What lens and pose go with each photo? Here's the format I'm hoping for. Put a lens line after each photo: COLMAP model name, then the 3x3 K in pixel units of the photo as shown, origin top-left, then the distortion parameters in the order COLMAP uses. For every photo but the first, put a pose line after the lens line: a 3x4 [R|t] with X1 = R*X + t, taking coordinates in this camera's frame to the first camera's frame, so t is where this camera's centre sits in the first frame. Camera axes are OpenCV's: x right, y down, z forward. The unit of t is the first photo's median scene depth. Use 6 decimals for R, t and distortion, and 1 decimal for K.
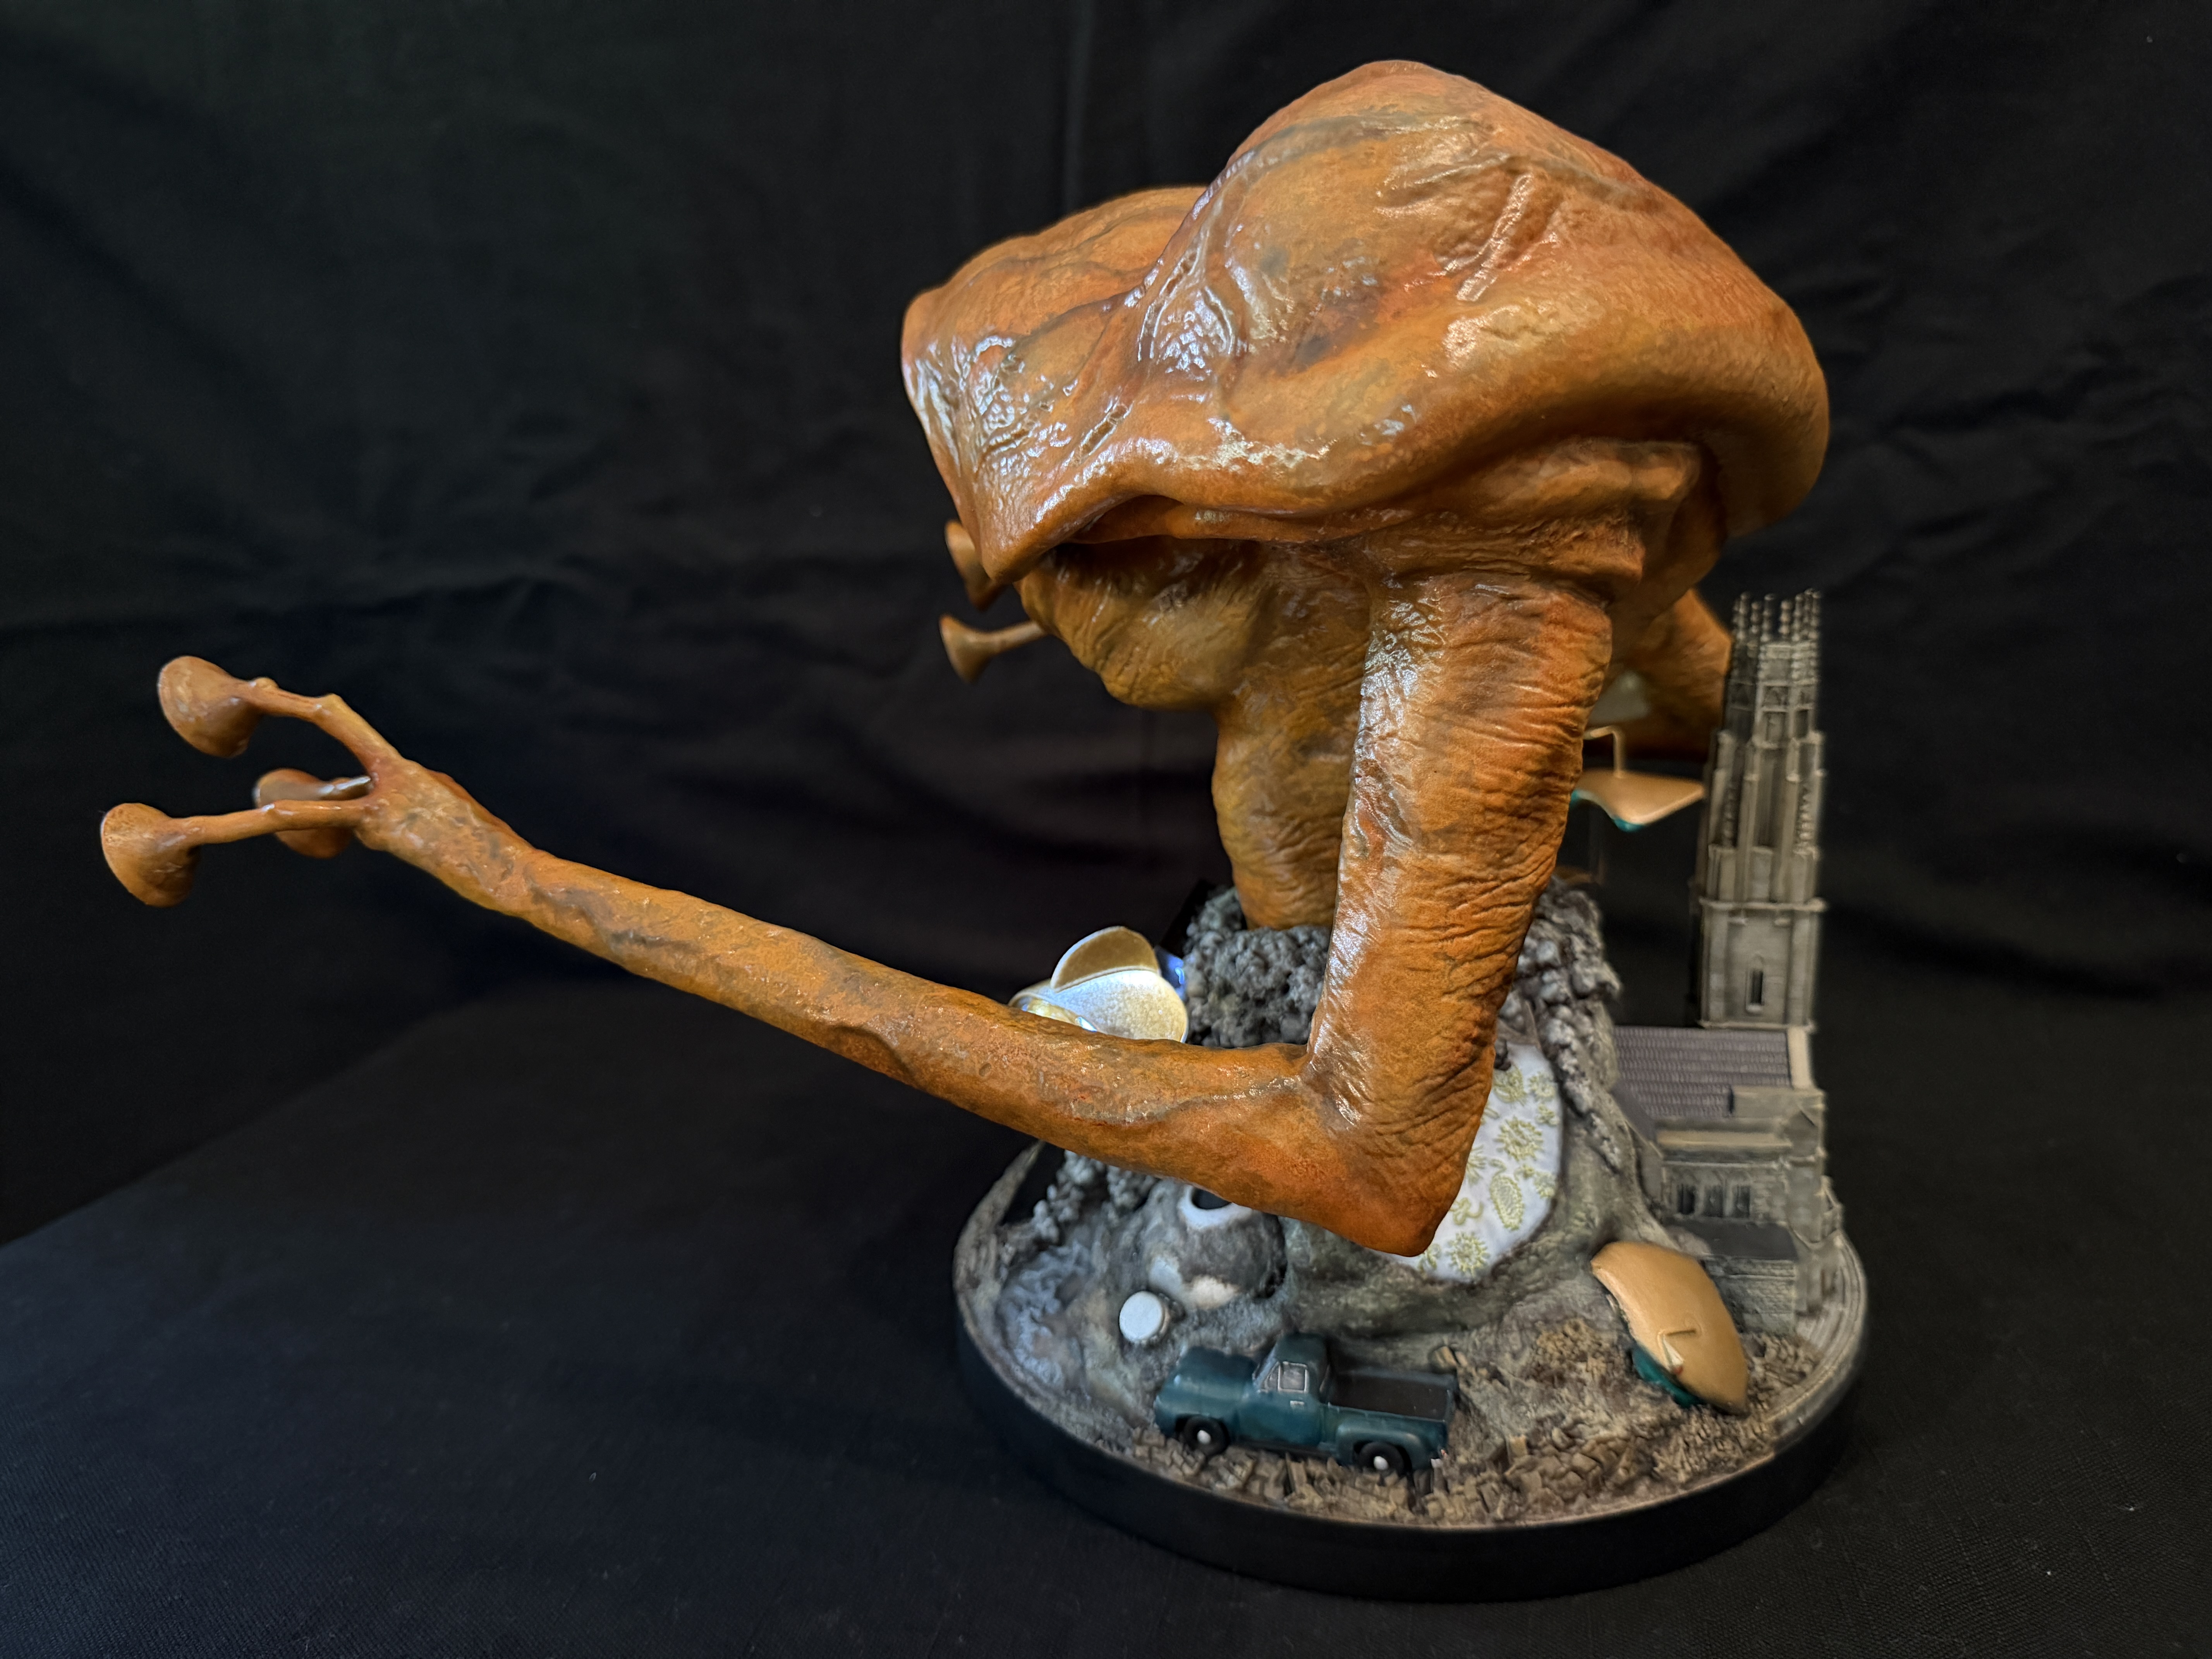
lens RADIAL K [[1578.2, 0, 1117.6], [0, 1578.2, 833.7], [0, 0, 1]] dist [0.140582, -0.336556]
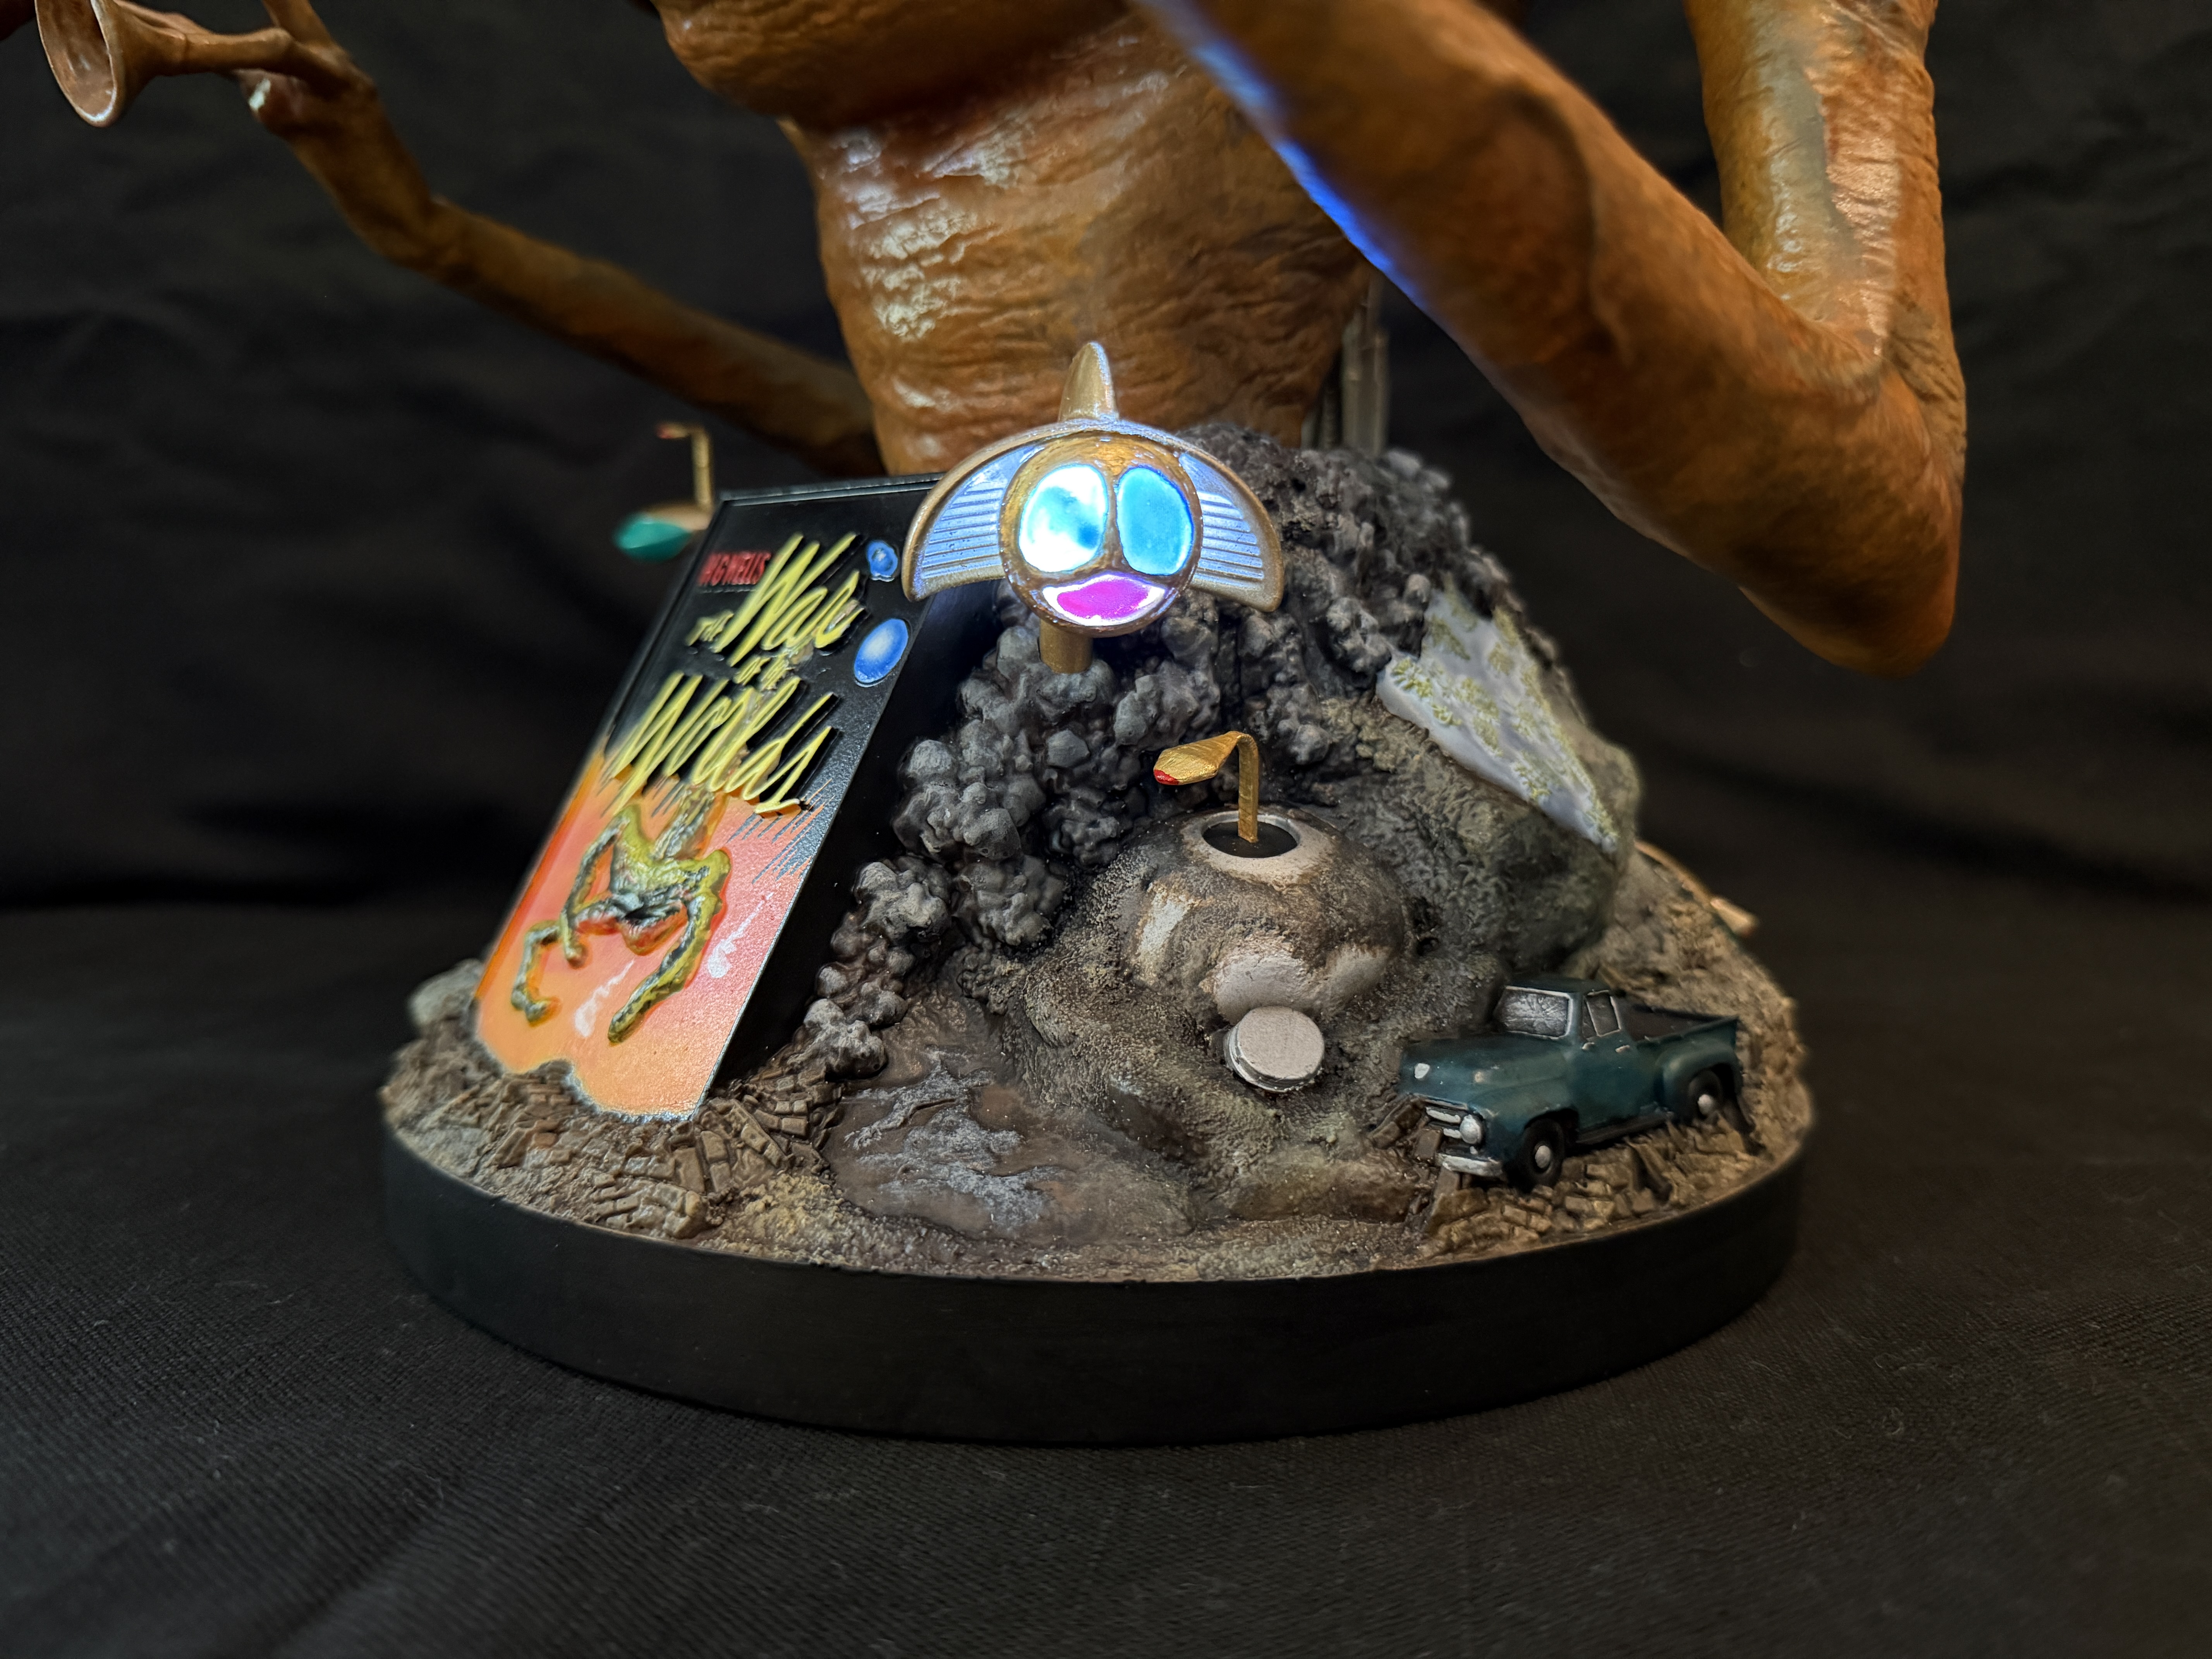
lens RADIAL K [[1641.6, 0, 1100.5], [0, 1641.6, 839.8], [0, 0, 1]] dist [0.154615, -0.391380]
pose [[0.539352, -0.052961, 0.840413, -0.493706], [0.159637, 0.986353, -0.040293, 0.254552], [-0.826810, 0.155893, 0.540446, 0.759867]]
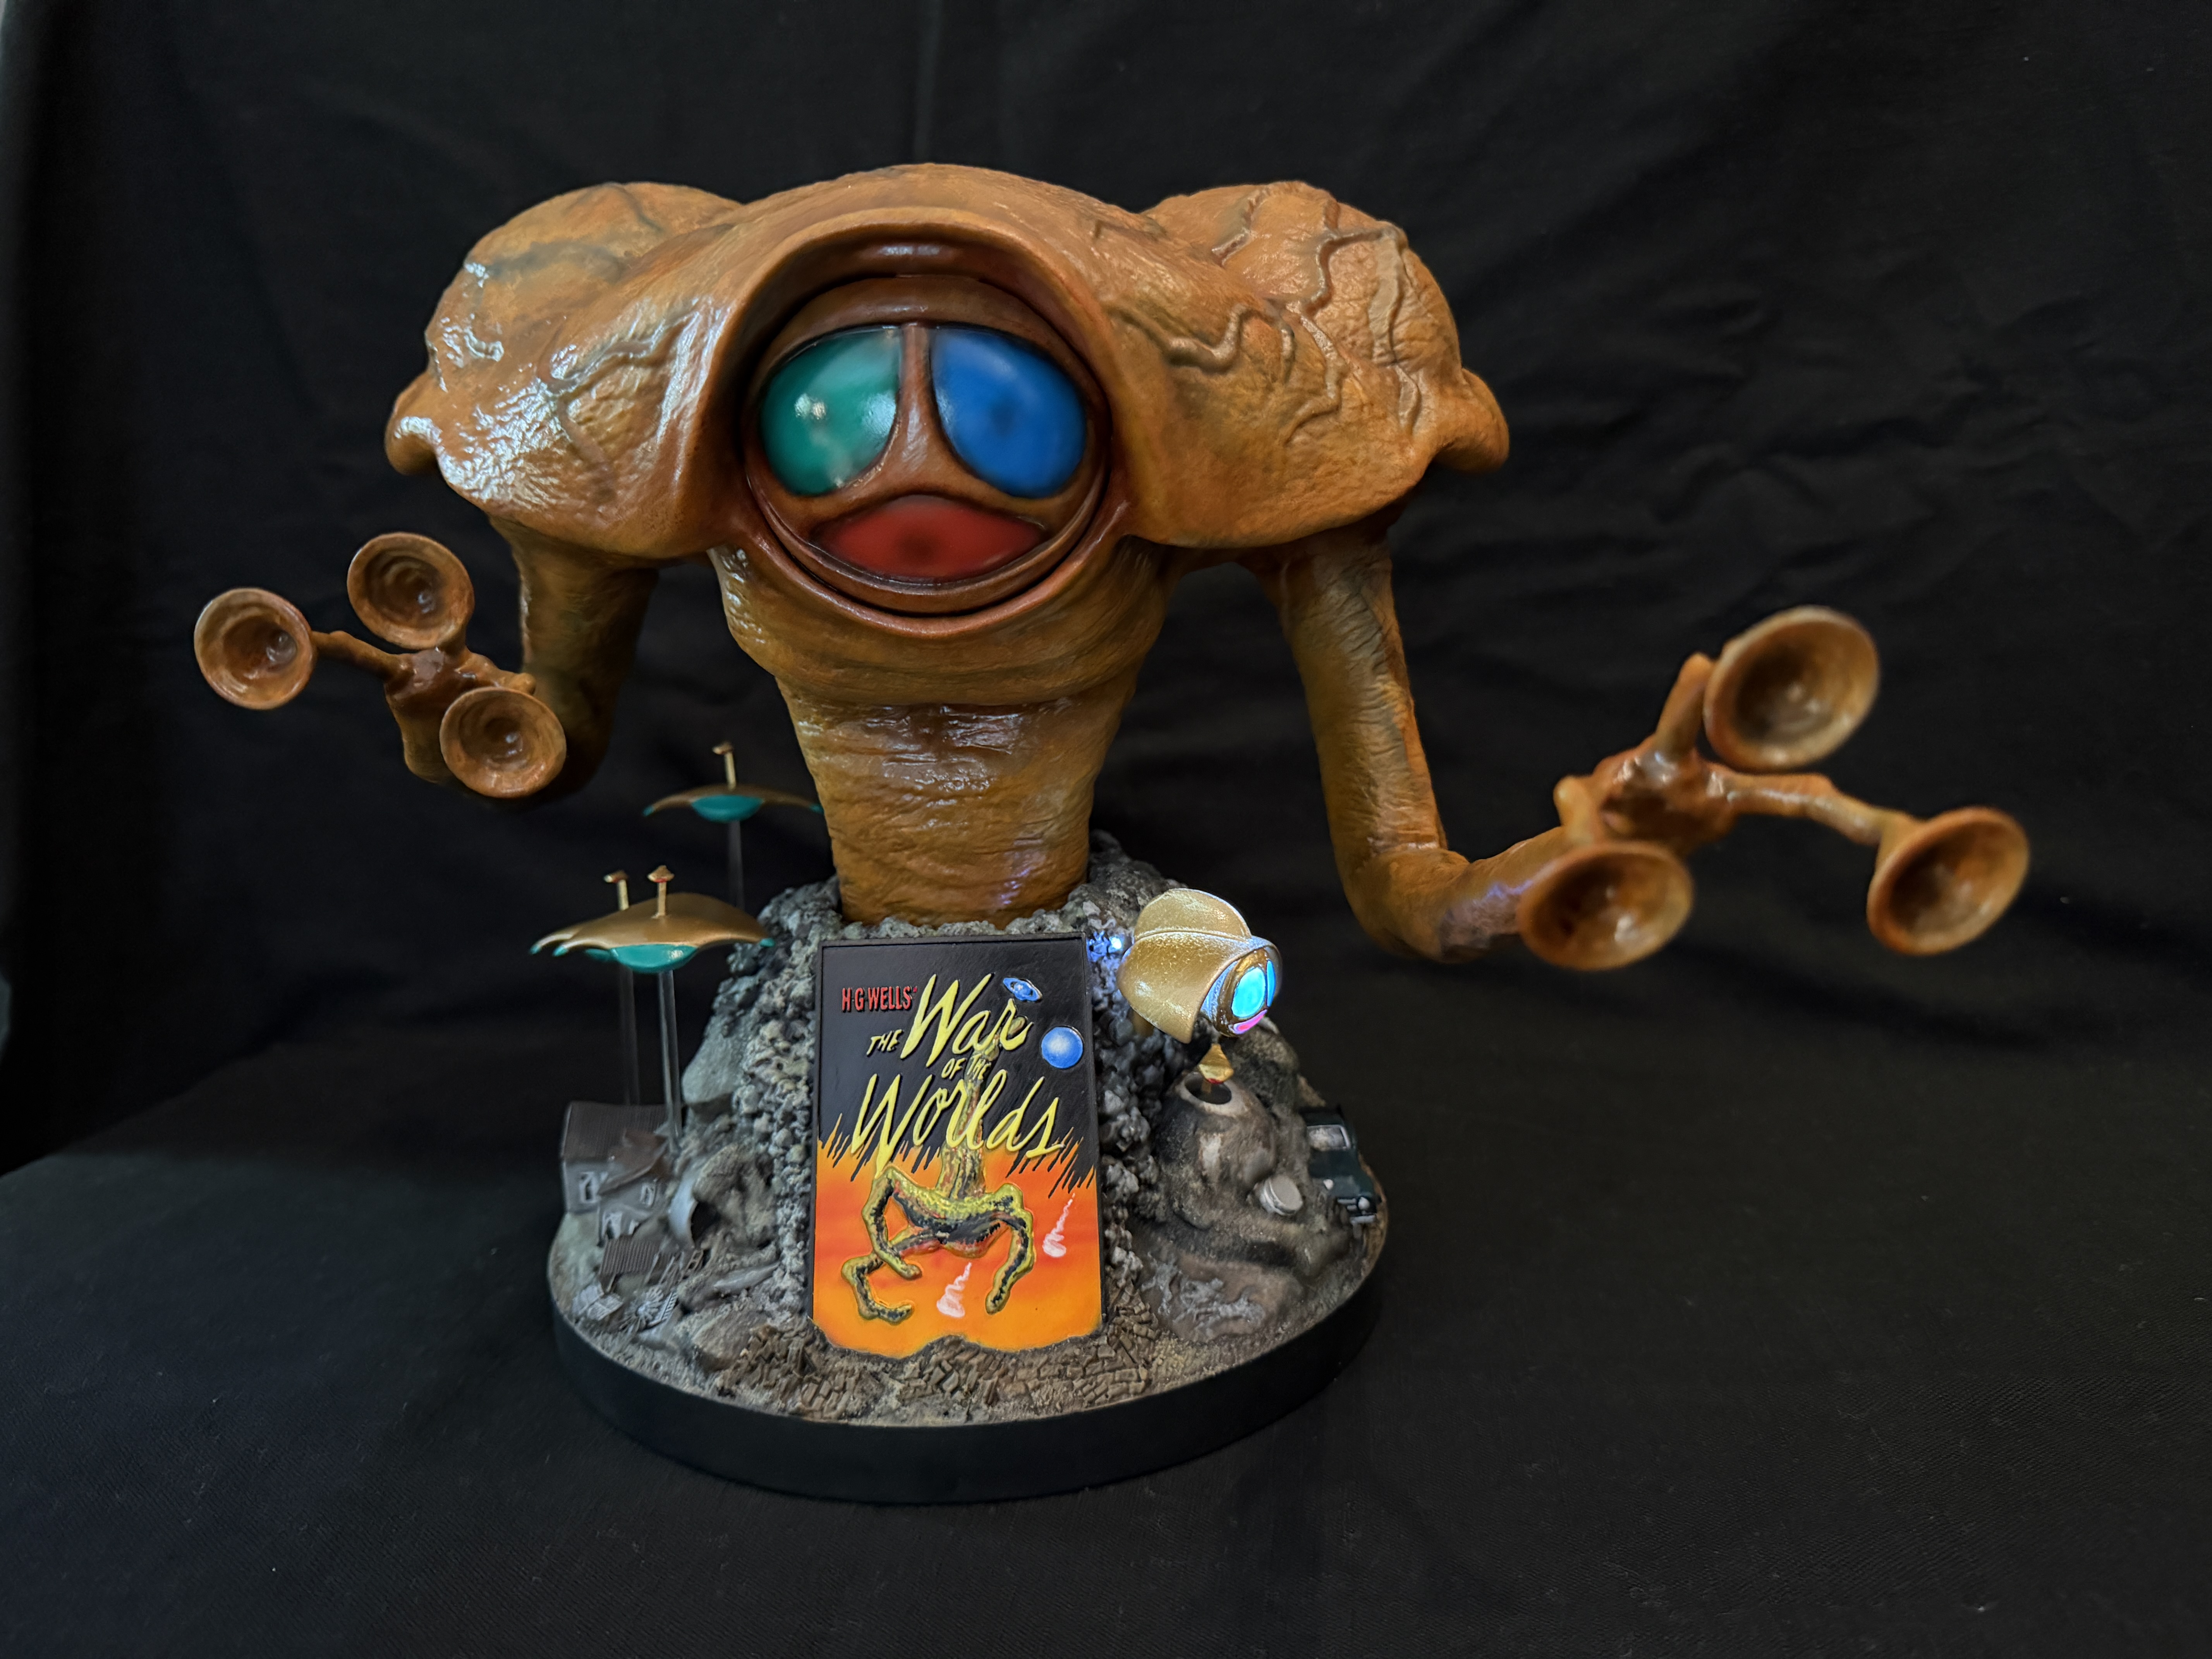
lens RADIAL K [[1578.2, 0, 1117.6], [0, 1578.2, 833.7], [0, 0, 1]] dist [0.140582, -0.336556]
pose [[-0.238982, -0.136443, 0.961390, -1.042230], [0.257688, 0.945667, 0.198267, -0.201624], [-0.936207, 0.295121, -0.190838, 1.287921]]
